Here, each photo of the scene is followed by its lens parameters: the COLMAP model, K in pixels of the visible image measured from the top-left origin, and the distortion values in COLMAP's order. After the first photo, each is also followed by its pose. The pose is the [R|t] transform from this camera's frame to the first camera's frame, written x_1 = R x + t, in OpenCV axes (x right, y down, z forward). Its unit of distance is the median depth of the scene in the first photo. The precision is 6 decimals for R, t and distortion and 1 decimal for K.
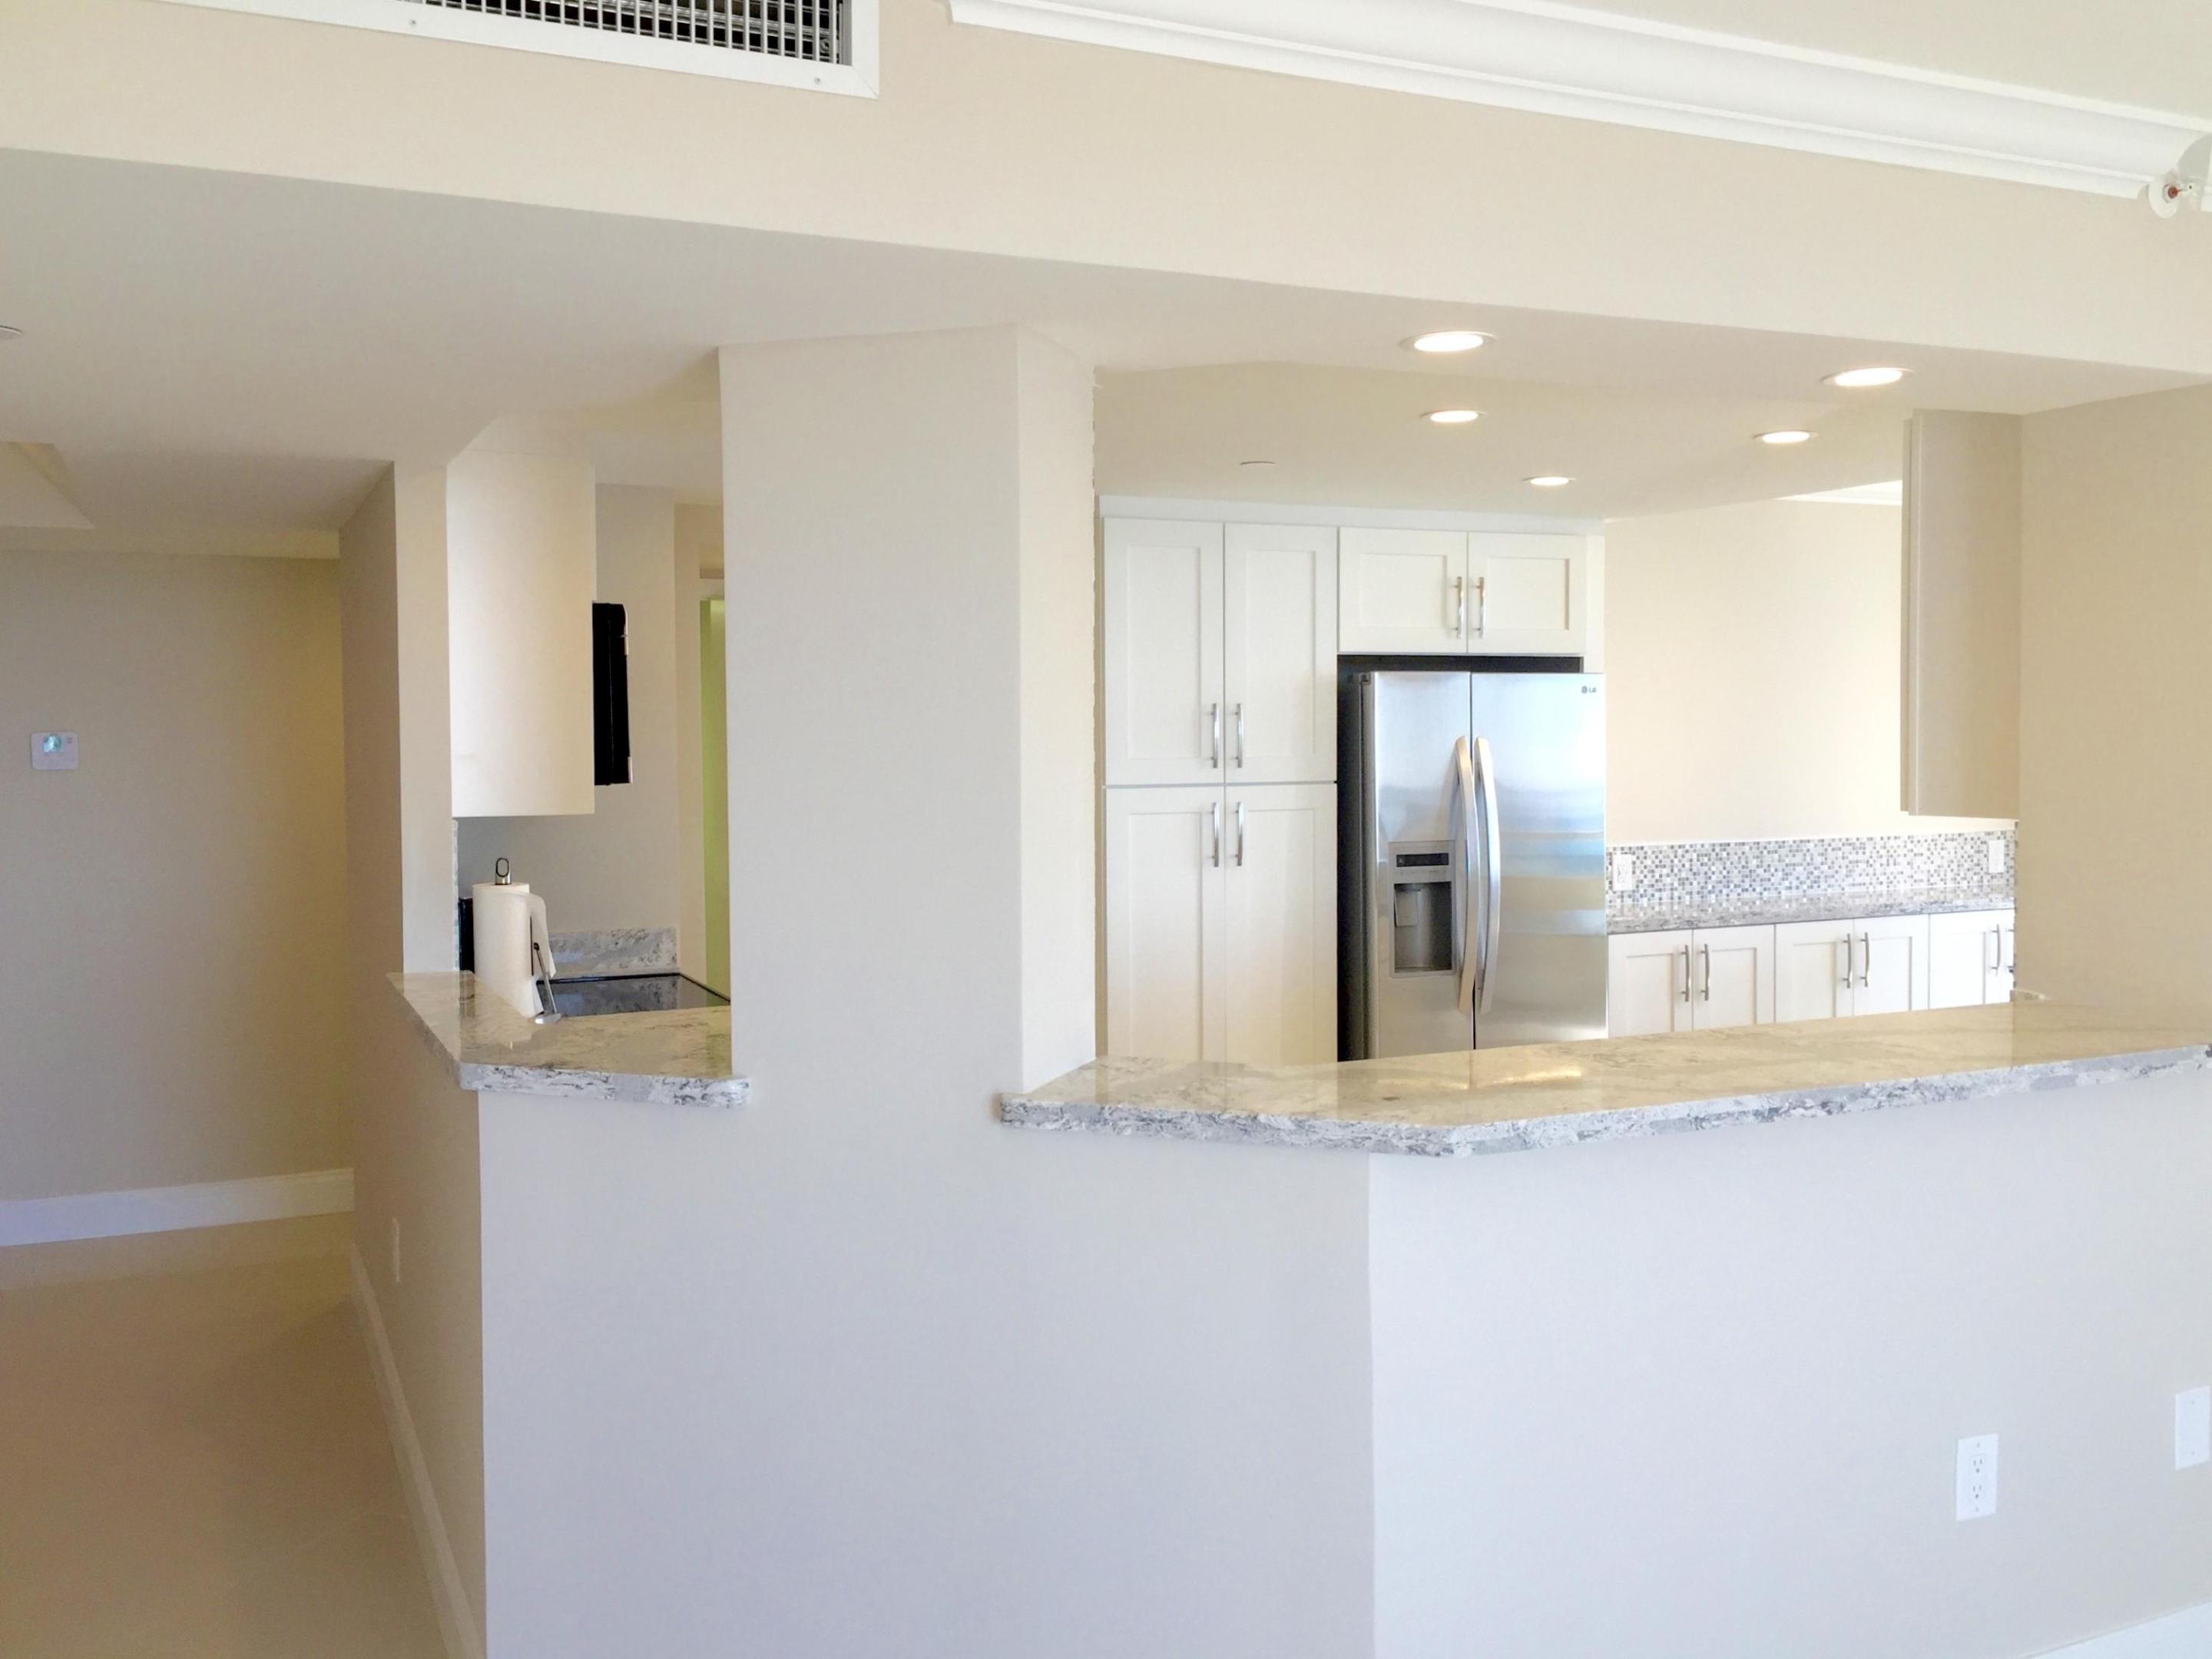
lens RADIAL K [[1883.3, 0, 1098.3], [0, 1883.3, 830.1], [0, 0, 1]] dist [0.085437, -0.114857]
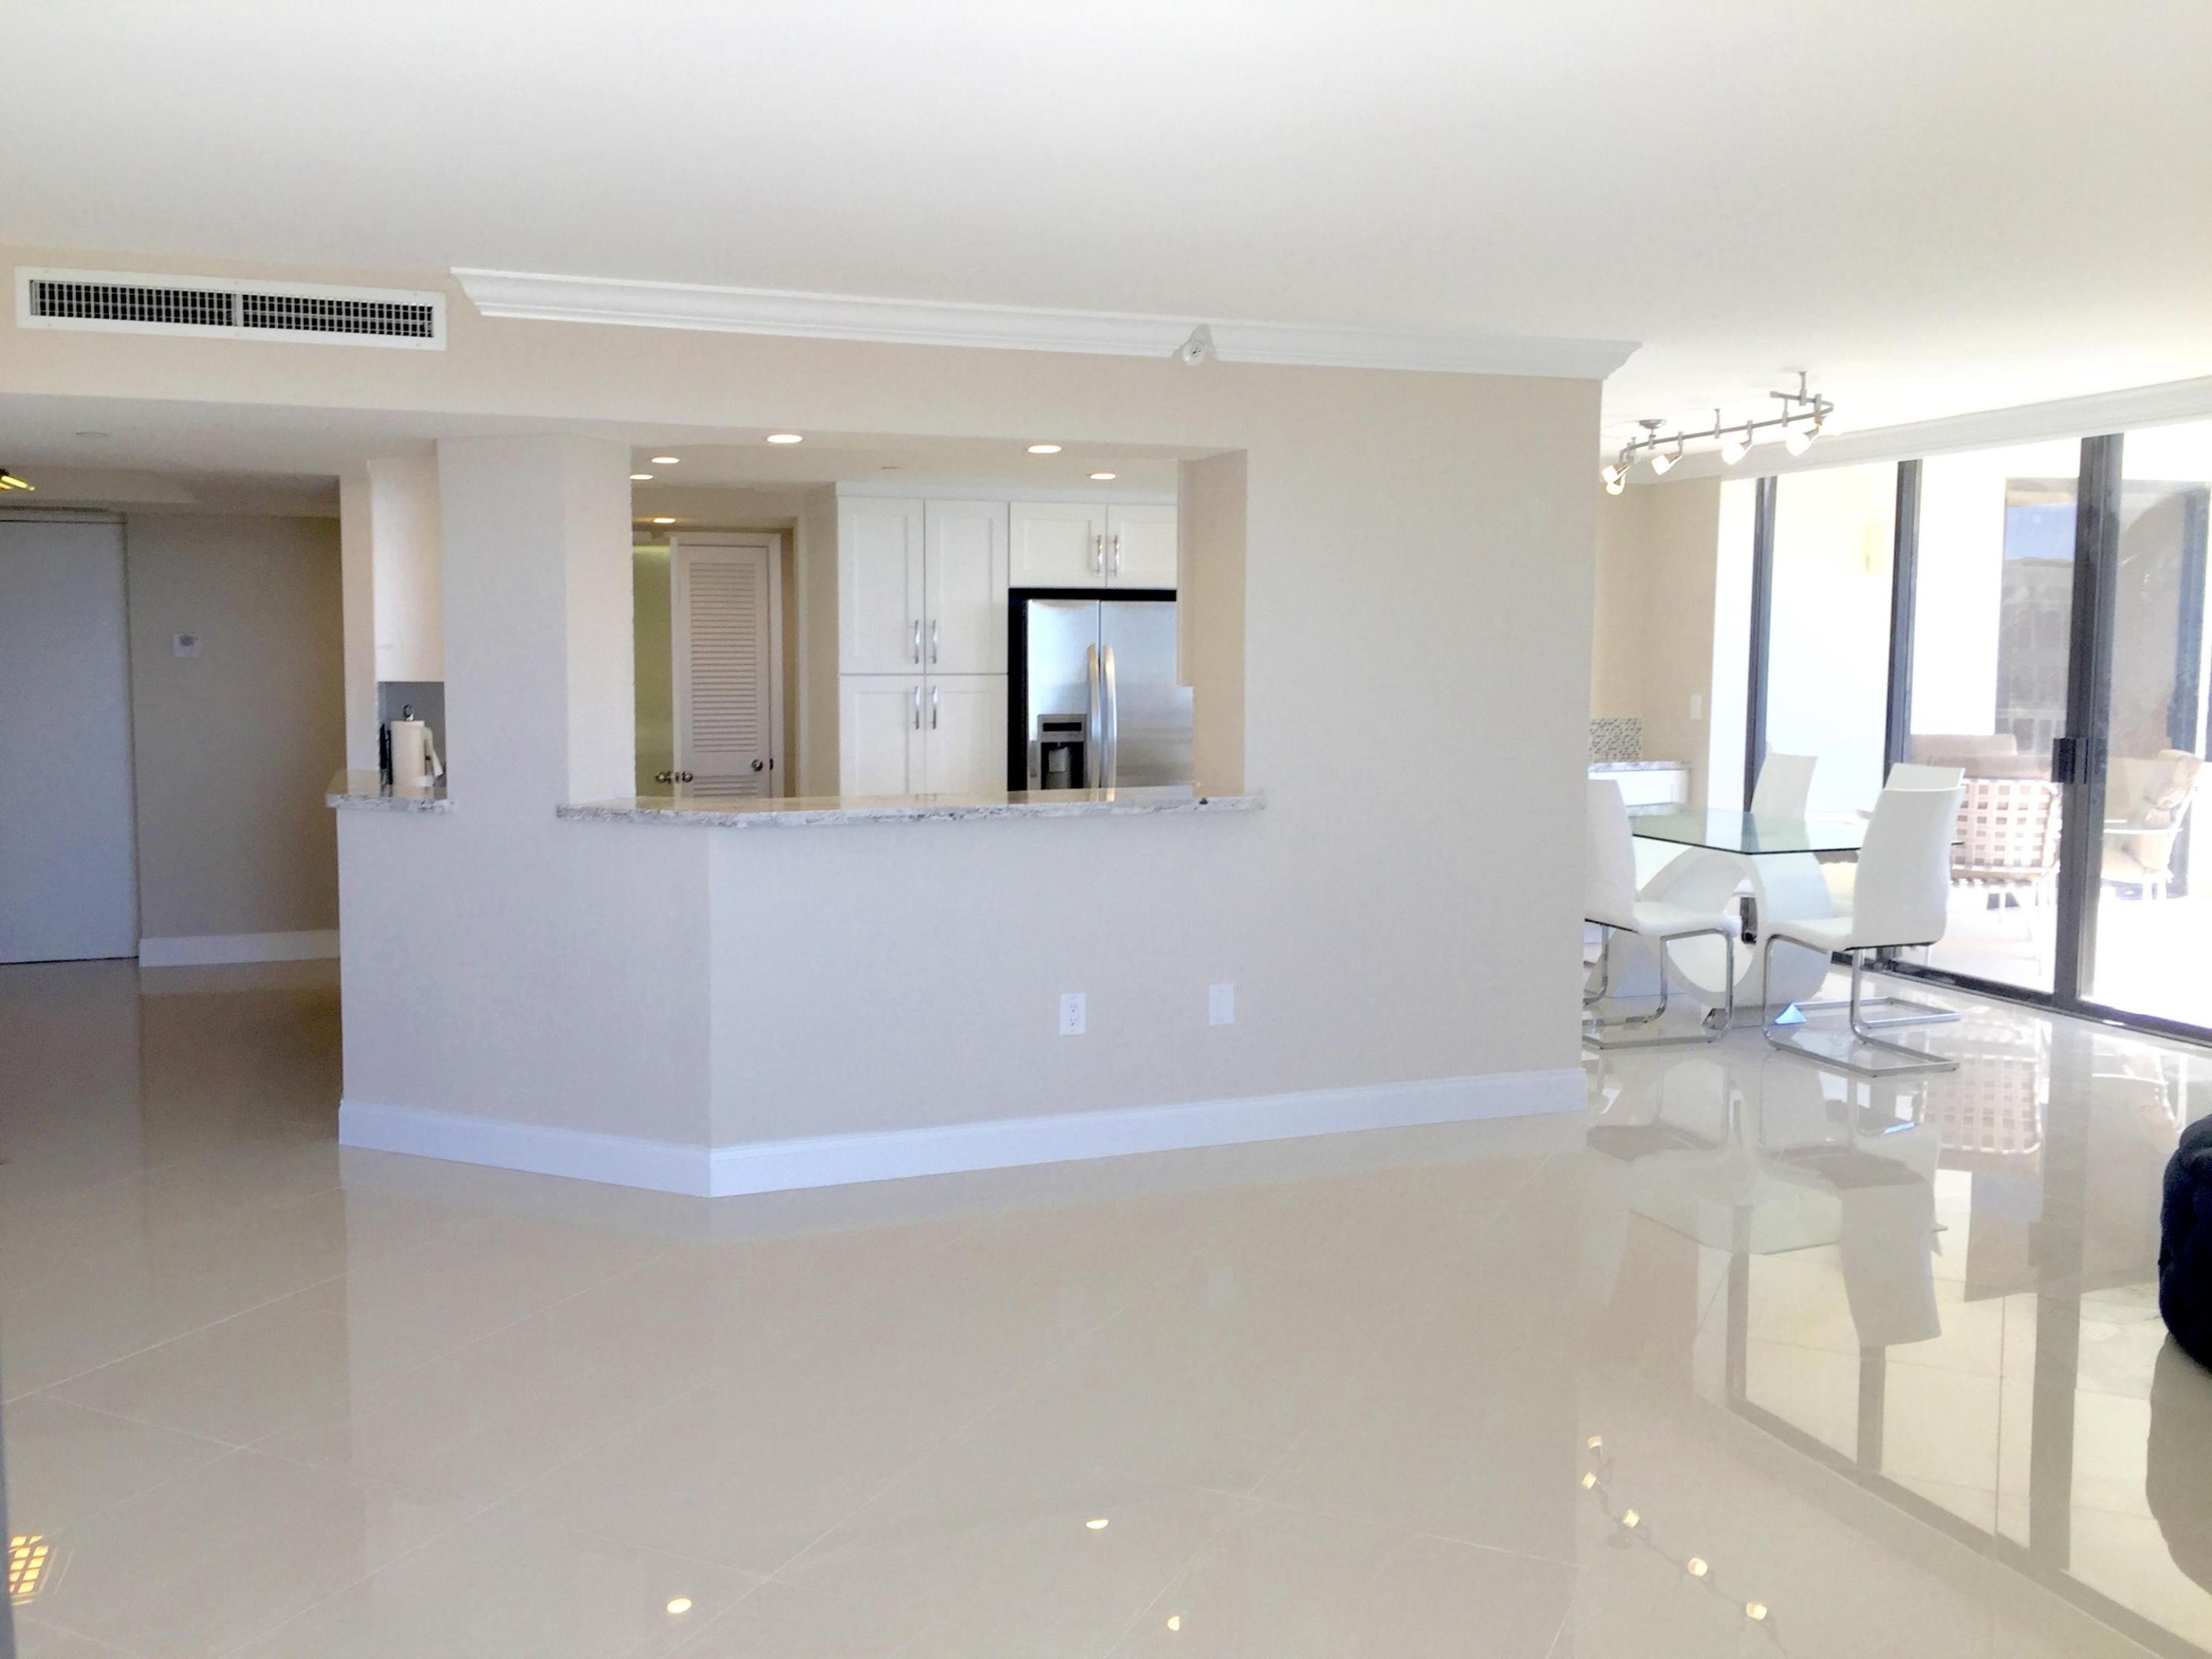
lens RADIAL K [[1883.3, 0, 1102.7], [0, 1883.3, 837.9], [0, 0, 1]] dist [0.085437, -0.114857]
pose [[0.994653, 0.015621, -0.102089, 0.354900], [-0.010999, 0.998896, 0.045677, 0.034734], [0.102690, -0.044310, 0.993726, -0.476777]]
